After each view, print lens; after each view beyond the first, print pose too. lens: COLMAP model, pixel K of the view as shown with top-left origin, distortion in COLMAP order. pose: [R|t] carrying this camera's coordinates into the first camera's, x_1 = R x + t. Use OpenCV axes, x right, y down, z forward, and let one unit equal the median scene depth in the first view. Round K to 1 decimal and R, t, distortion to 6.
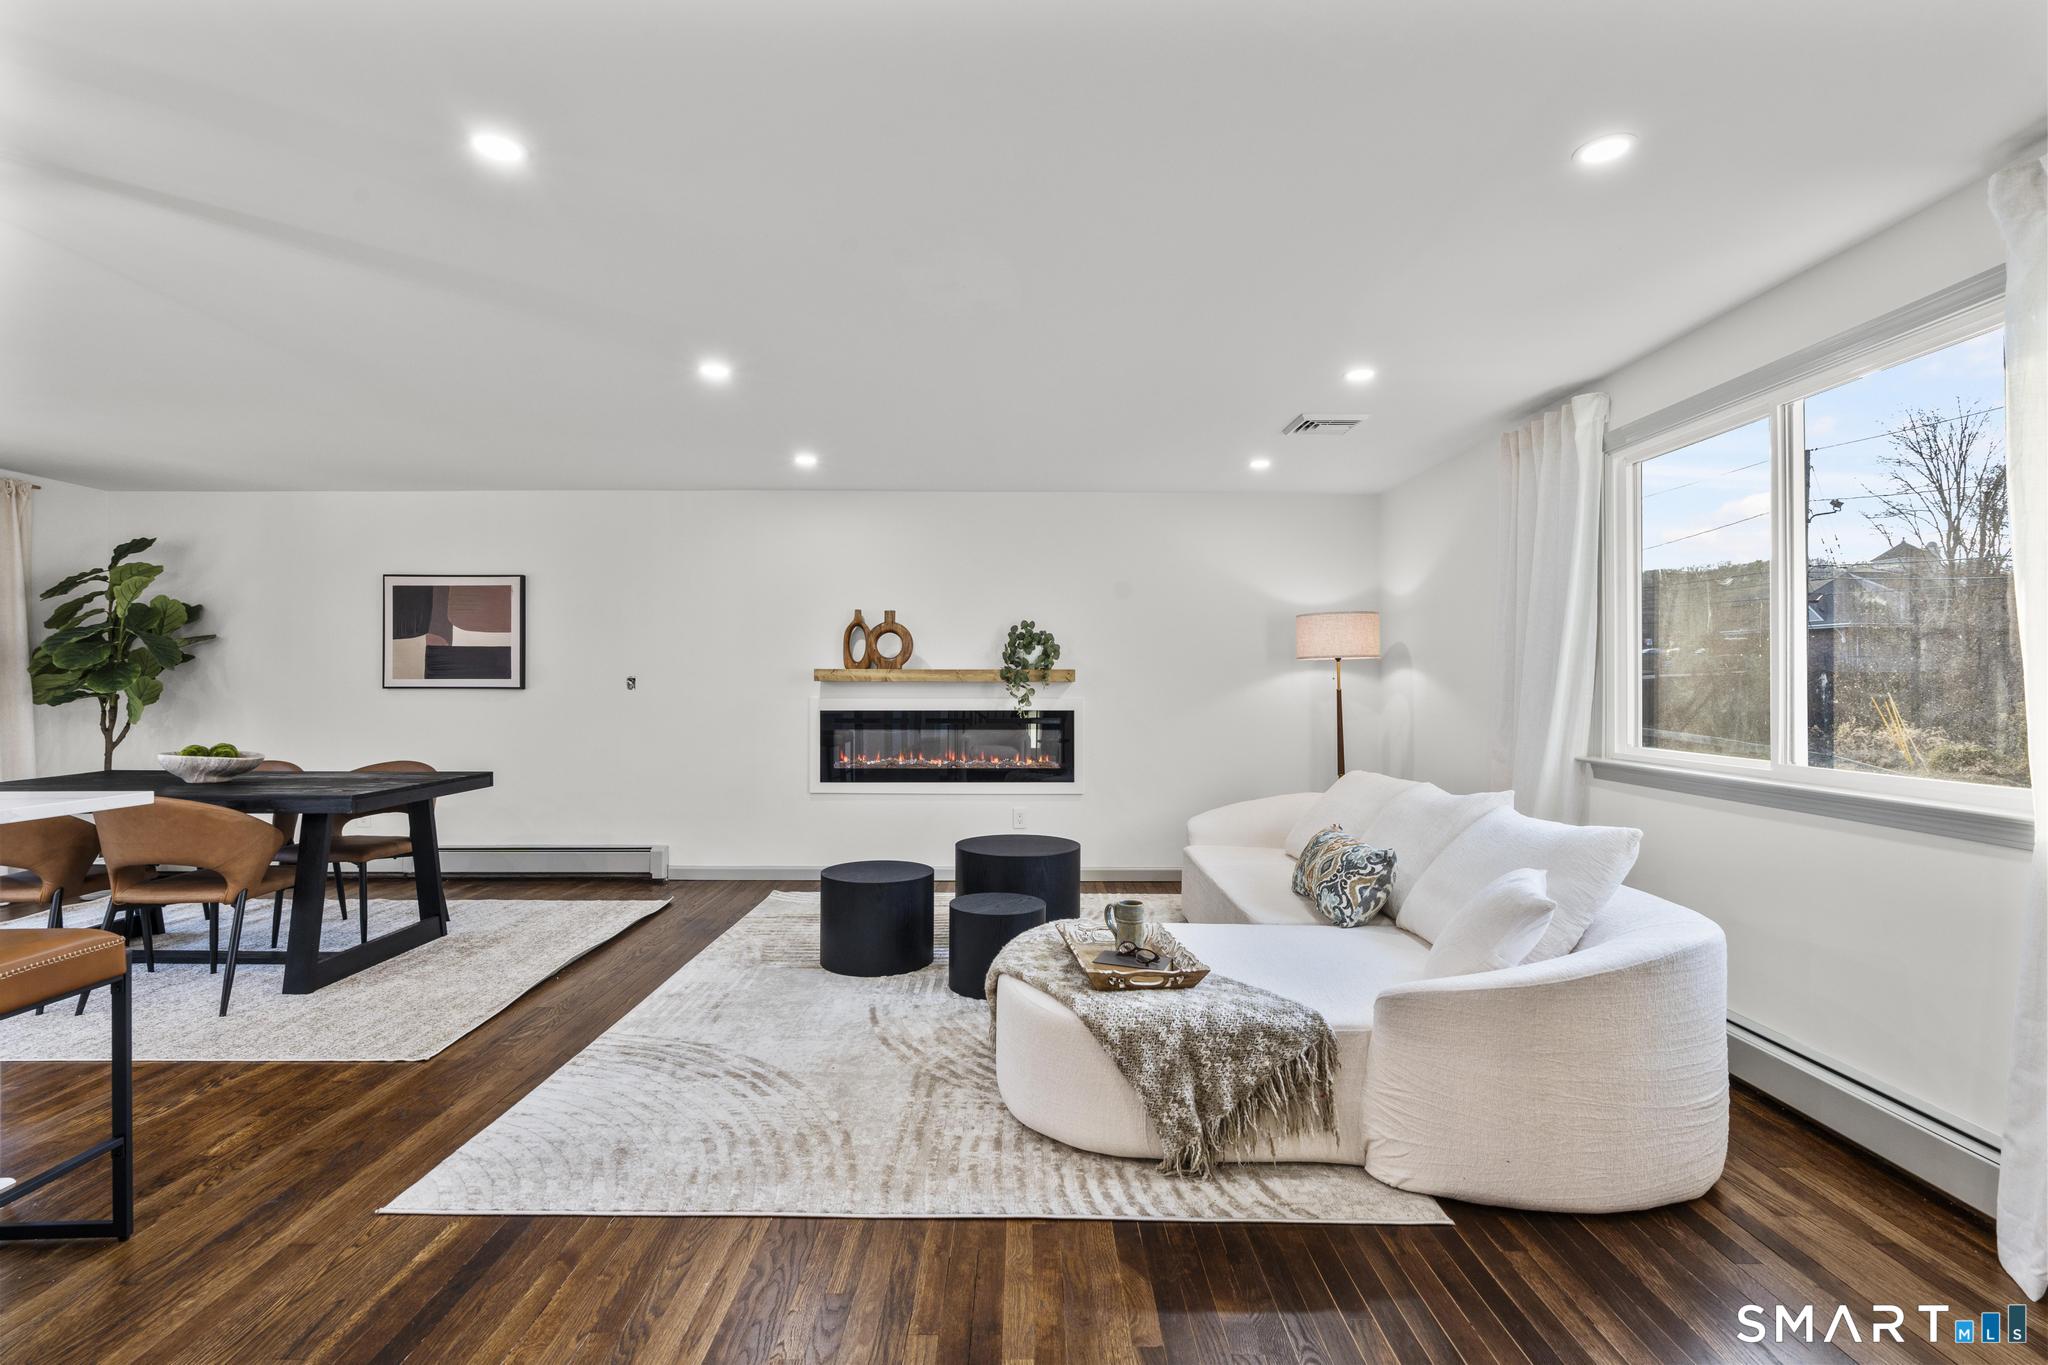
lens RADIAL K [[920.6, 0, 1023.3], [0, 920.6, 682.4], [0, 0, 1]] dist [-0.006988, 0.001889]
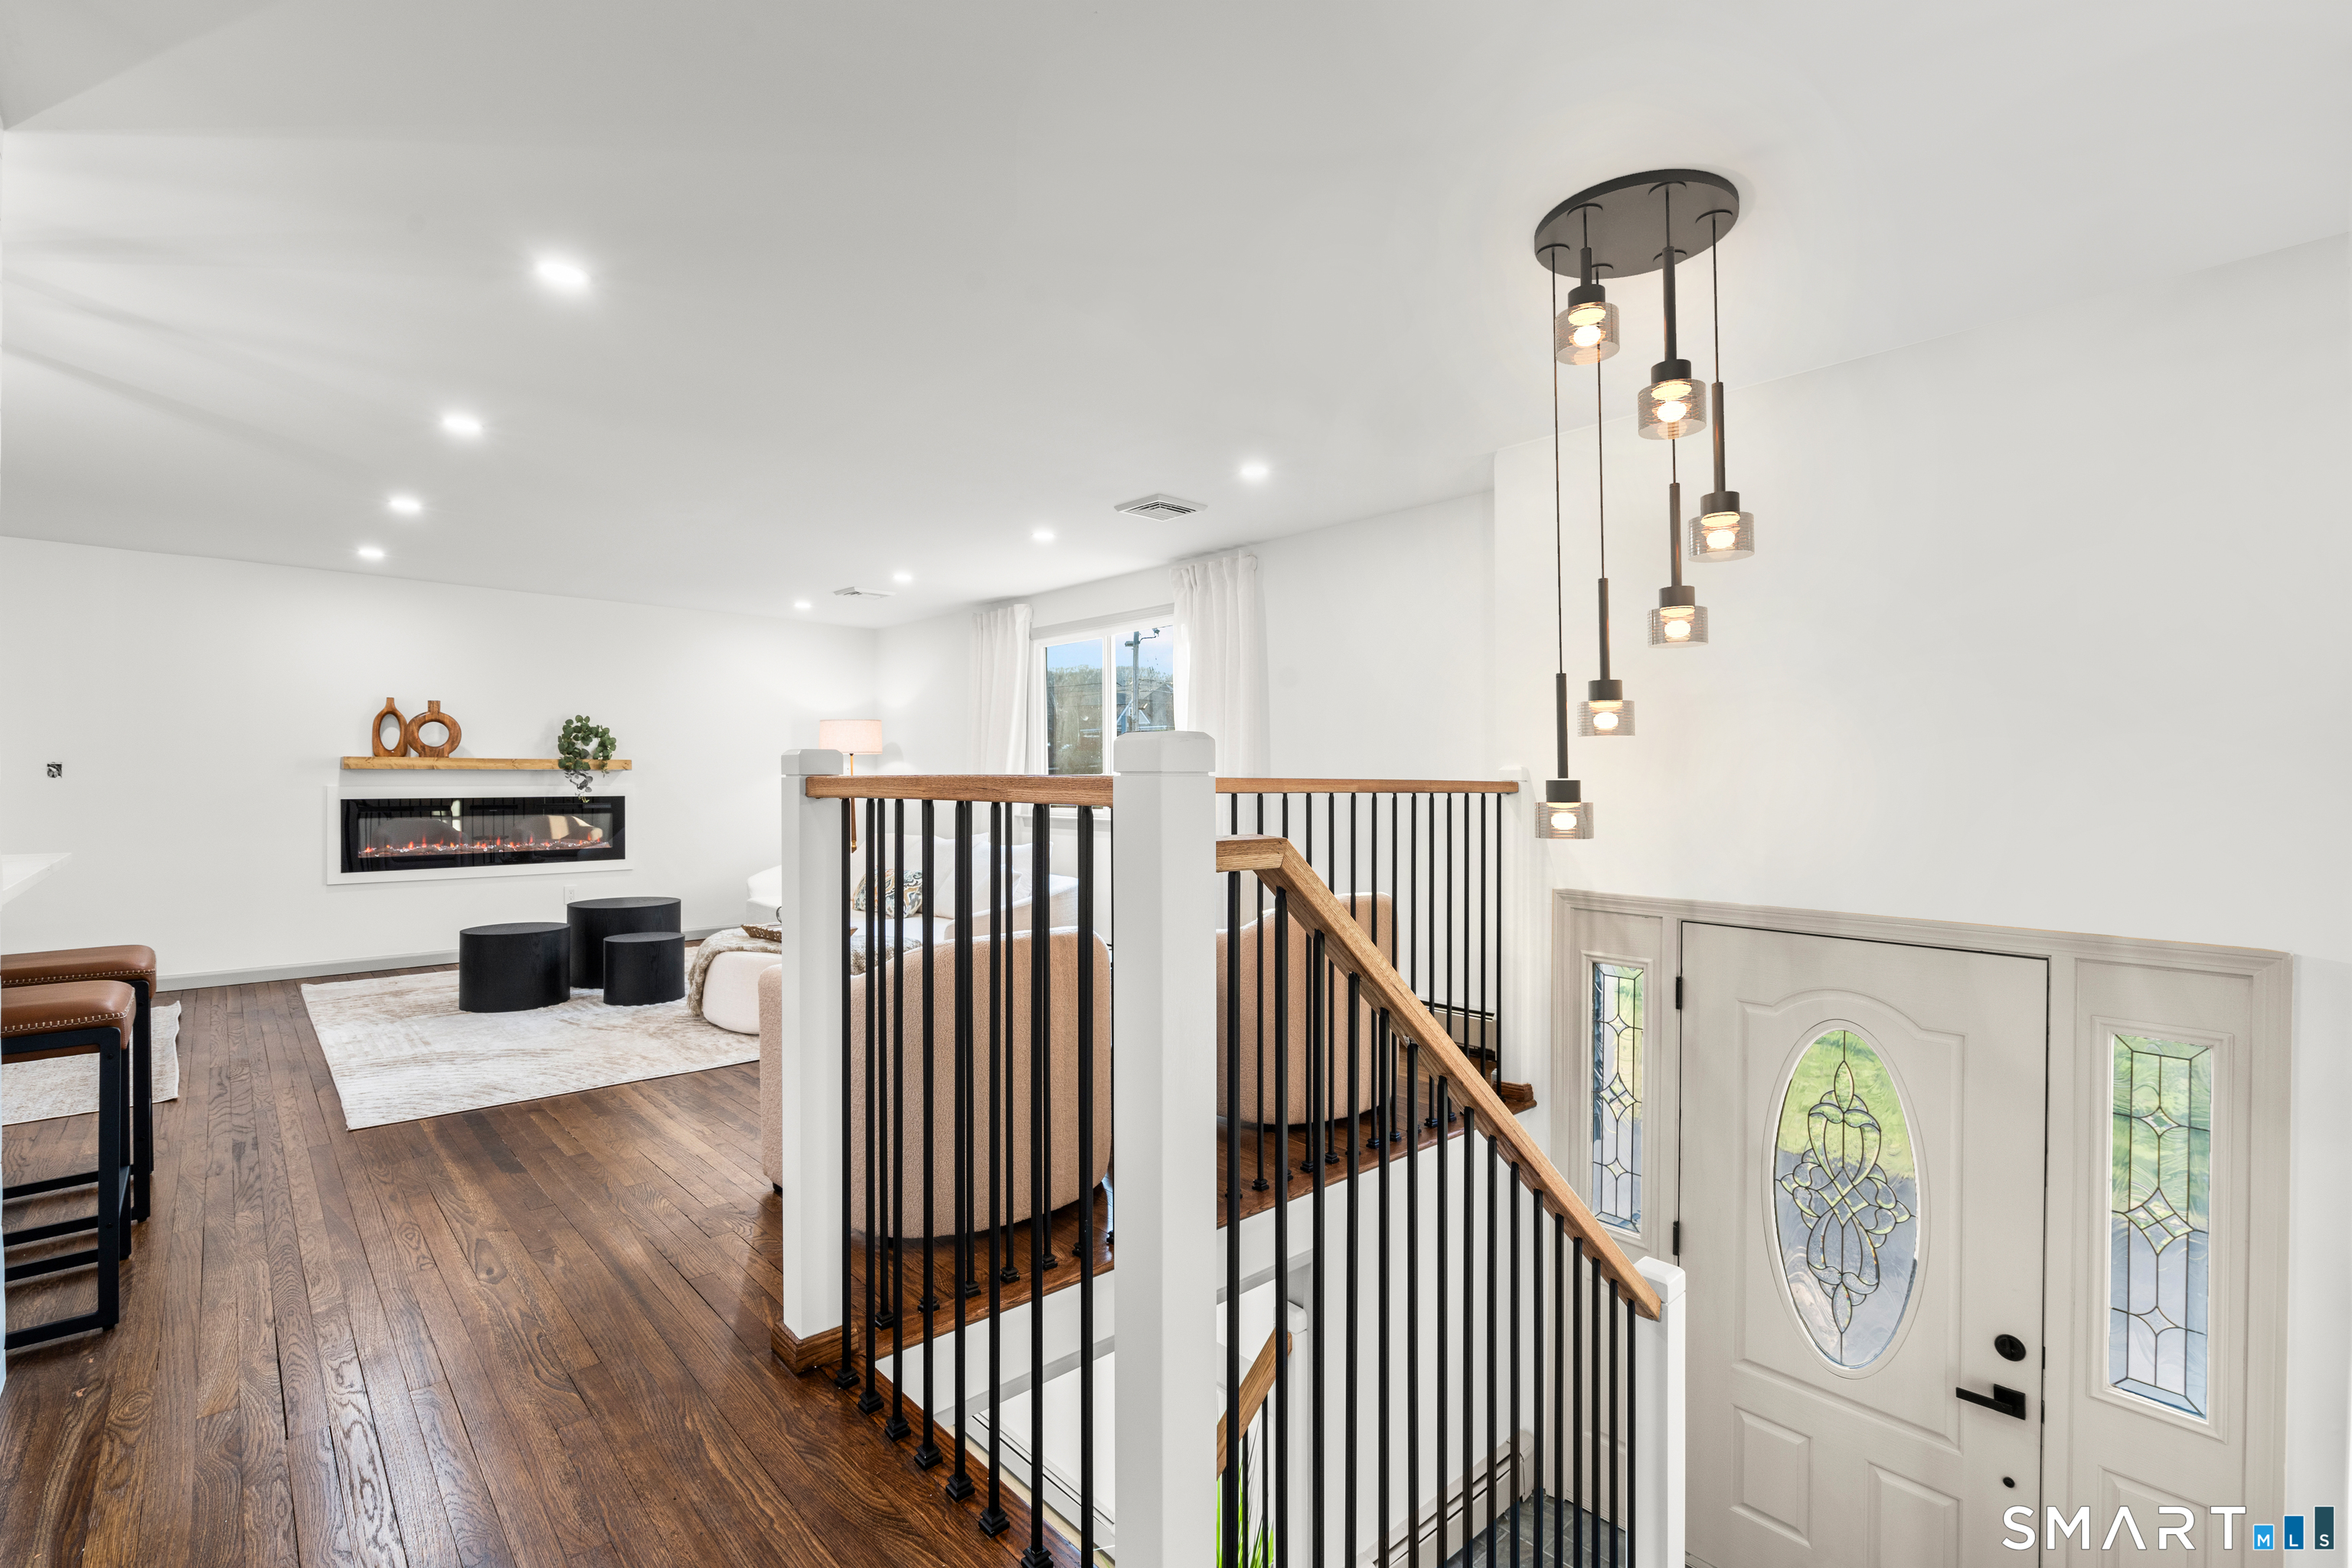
lens RADIAL K [[1057.3, 0, 1177.8], [0, 1057.3, 781.0], [0, 0, 1]] dist [-0.006988, 0.001889]
pose [[0.737193, -0.002801, 0.675676, -0.336542], [-0.000509, 0.999989, 0.004700, 0.005921], [-0.675682, -0.003808, 0.737183, -0.436561]]
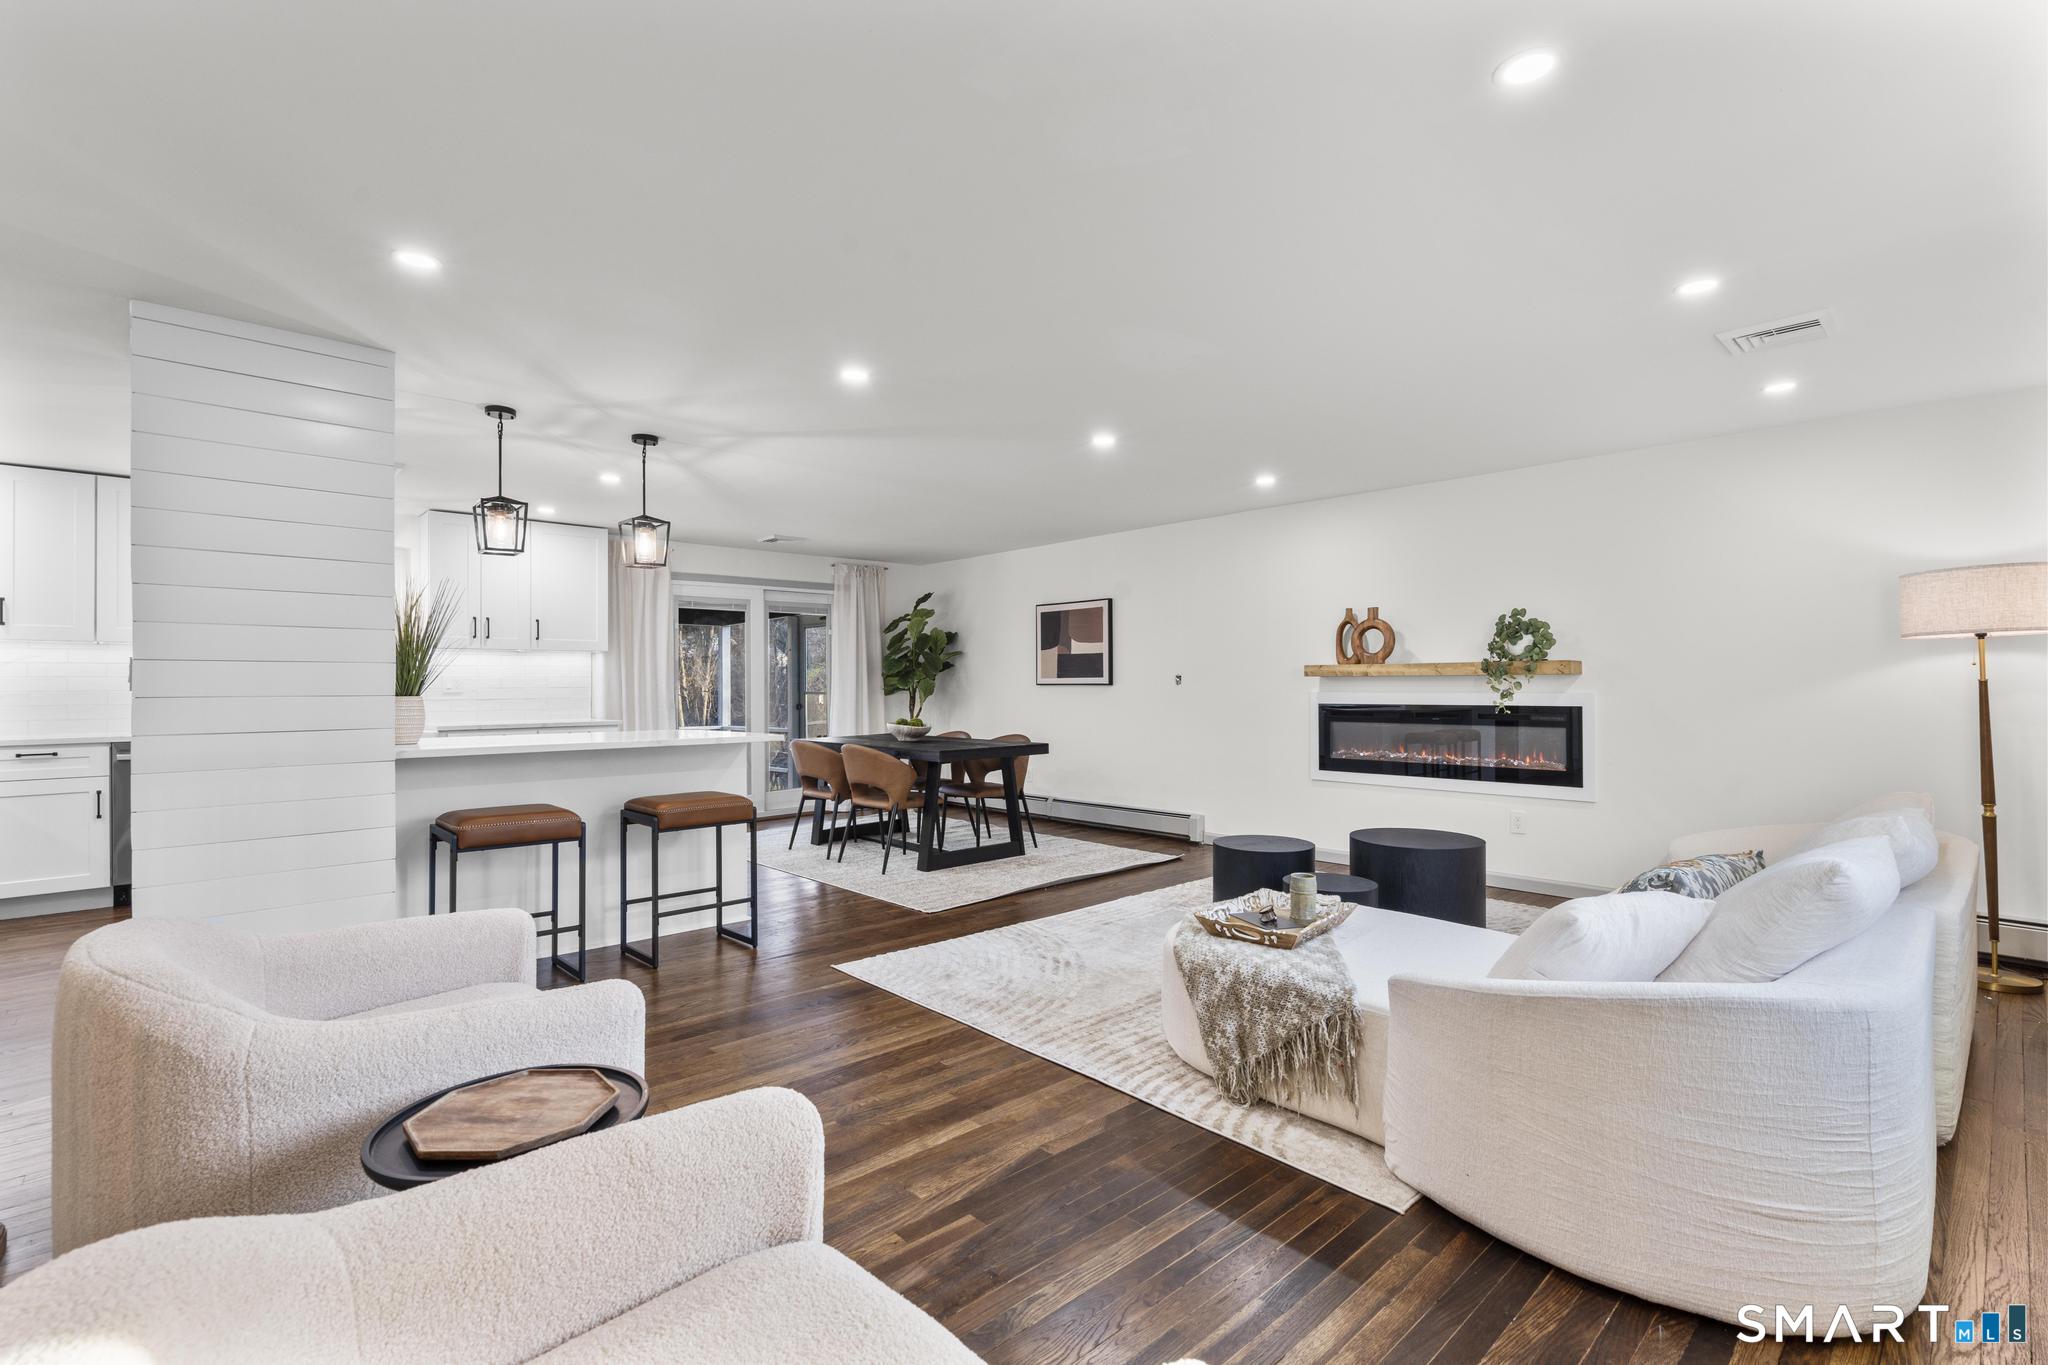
lens RADIAL K [[920.6, 0, 1024.4], [0, 920.6, 688.5], [0, 0, 1]] dist [-0.006988, 0.001889]
pose [[0.683459, -0.001828, -0.729986, 0.348913], [0.006882, 0.999969, 0.003939, 0.006388], [0.729956, -0.007715, 0.683450, 0.011042]]
